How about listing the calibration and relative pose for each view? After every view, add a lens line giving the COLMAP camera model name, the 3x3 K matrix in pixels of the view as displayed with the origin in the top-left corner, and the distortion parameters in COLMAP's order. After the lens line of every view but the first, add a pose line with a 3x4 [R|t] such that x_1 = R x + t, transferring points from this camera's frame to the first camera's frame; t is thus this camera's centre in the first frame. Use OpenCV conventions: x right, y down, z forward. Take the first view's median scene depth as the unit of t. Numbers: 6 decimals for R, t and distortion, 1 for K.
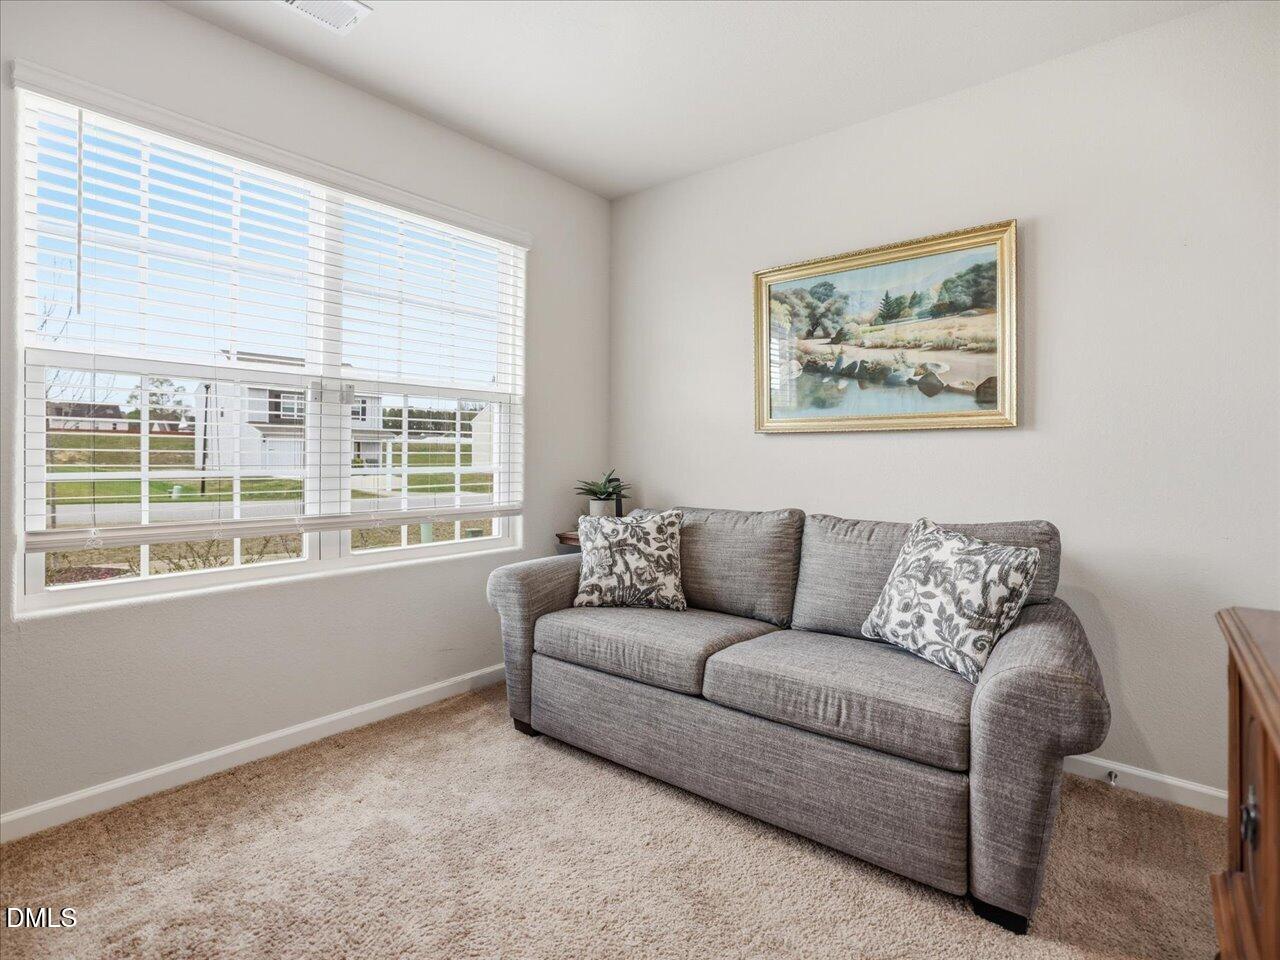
lens RADIAL K [[643.8, 0, 630.2], [0, 643.8, 471.3], [0, 0, 1]] dist [-0.045439, 0.002395]
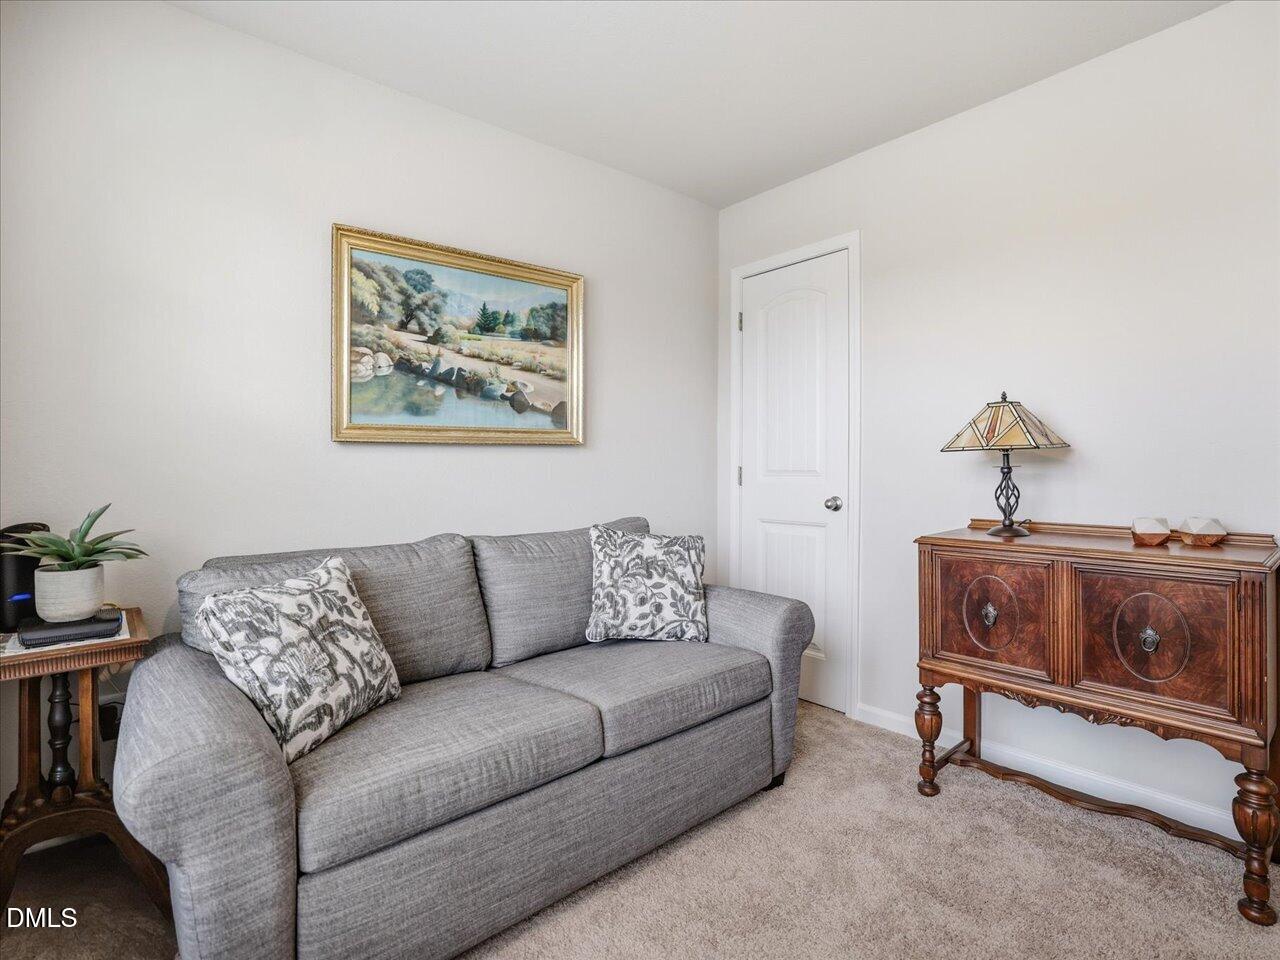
lens RADIAL K [[643.8, 0, 630.1], [0, 643.8, 474.0], [0, 0, 1]] dist [-0.045439, 0.002395]
pose [[0.167412, -0.020011, 0.985684, -0.551864], [0.030394, 0.999424, 0.015127, -0.026576], [-0.985418, 0.027427, 0.167923, 0.636600]]
